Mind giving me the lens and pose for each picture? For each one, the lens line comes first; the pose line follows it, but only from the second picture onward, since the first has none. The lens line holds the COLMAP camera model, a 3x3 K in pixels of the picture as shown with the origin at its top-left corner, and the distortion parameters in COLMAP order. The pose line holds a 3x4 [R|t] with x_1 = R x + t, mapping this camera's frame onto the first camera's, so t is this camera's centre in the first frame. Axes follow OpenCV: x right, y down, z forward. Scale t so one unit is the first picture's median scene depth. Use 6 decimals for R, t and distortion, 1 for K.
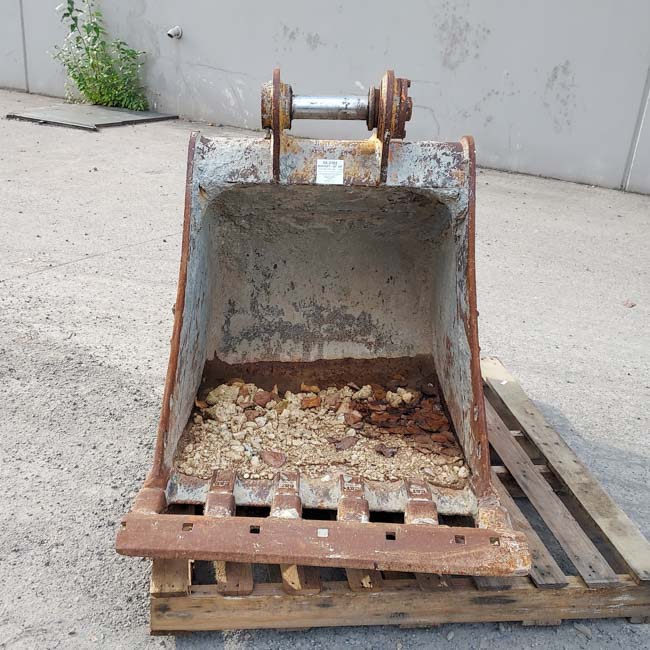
lens RADIAL K [[841.7, 0, 325.0], [0, 841.7, 325.0], [0, 0, 1]] dist [0.025308, 0.130810]
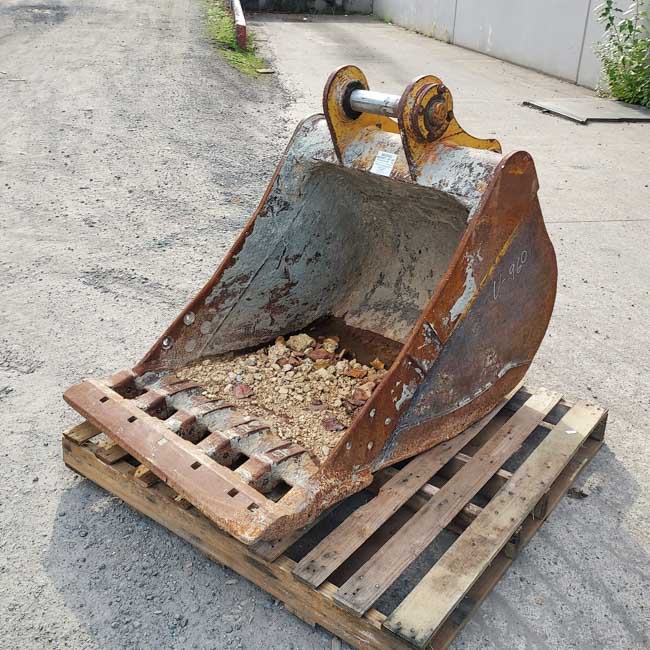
lens RADIAL K [[828.3, 0, 298.5], [0, 828.3, 261.4], [0, 0, 1]] dist [0.038792, -0.001722]
pose [[0.718831, 0.233482, -0.654804, 0.641279], [-0.270458, 0.961633, 0.045984, -0.080088], [0.640417, 0.144043, 0.754399, 0.148571]]
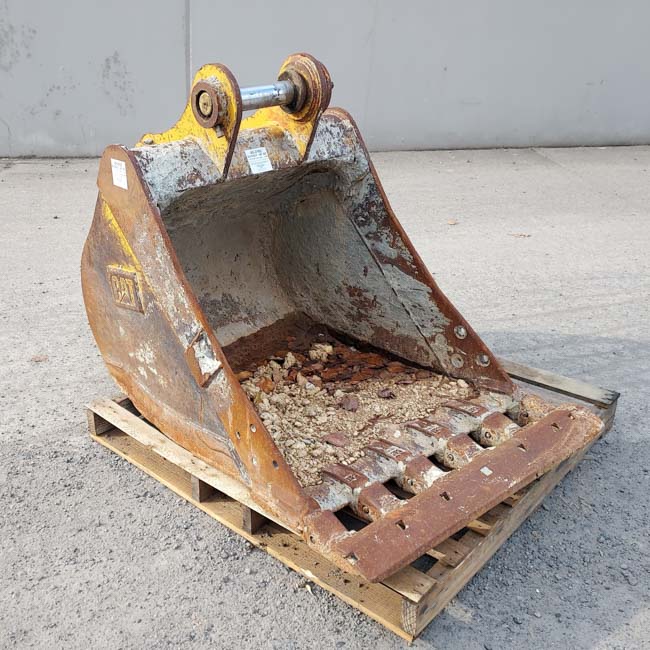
lens RADIAL K [[705.4, 0, 324.8], [0, 705.4, 301.8], [0, 0, 1]] dist [0.036505, -0.002602]
pose [[0.764641, -0.303490, 0.568523, -0.462167], [0.284440, 0.950529, 0.124853, -0.102068], [-0.578289, 0.066243, 0.813138, 0.268882]]
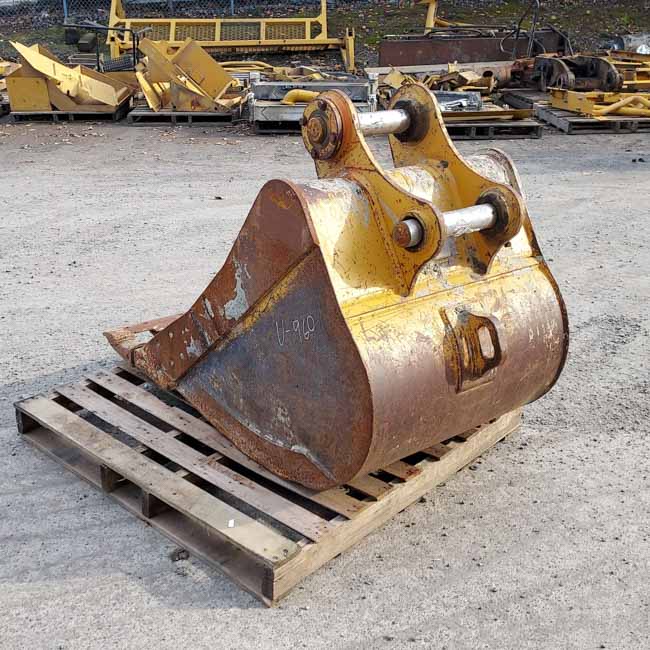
lens RADIAL K [[828.3, 0, 298.5], [0, 828.3, 261.4], [0, 0, 1]] dist [0.038792, -0.001722]
pose [[-0.781753, 0.162591, -0.602019, 0.678772], [-0.245197, 0.807502, 0.536488, -0.621567], [0.573360, 0.567014, -0.591400, 1.577782]]
